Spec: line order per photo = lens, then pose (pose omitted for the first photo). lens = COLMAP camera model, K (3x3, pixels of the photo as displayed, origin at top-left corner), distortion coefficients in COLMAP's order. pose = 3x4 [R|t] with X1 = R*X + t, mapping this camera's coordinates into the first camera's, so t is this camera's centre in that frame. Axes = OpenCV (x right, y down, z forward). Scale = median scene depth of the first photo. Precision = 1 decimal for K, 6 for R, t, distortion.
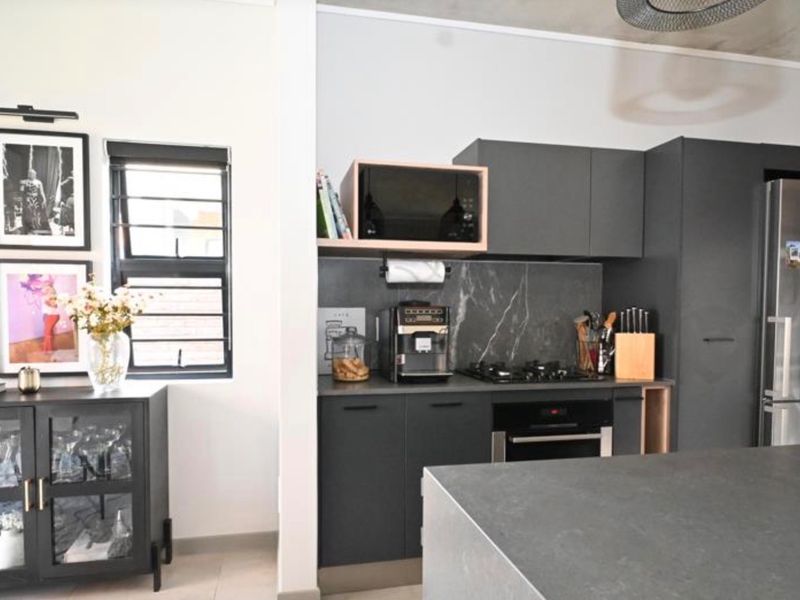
lens RADIAL K [[535.9, 0, 391.0], [0, 535.9, 324.0], [0, 0, 1]] dist [-0.003382, -0.002411]
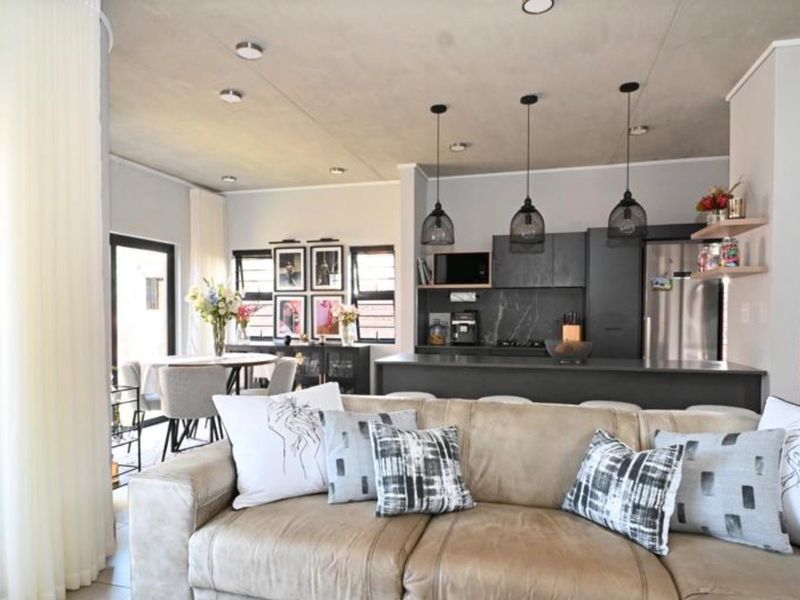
lens RADIAL K [[539.4, 0, 395.8], [0, 539.4, 324.7], [0, 0, 1]] dist [-0.008872, -0.012302]
pose [[0.882897, 0.006791, -0.469518, 0.868732], [-0.012079, 0.999893, -0.008251, 0.041780], [0.469412, 0.012956, 0.882884, -1.151381]]
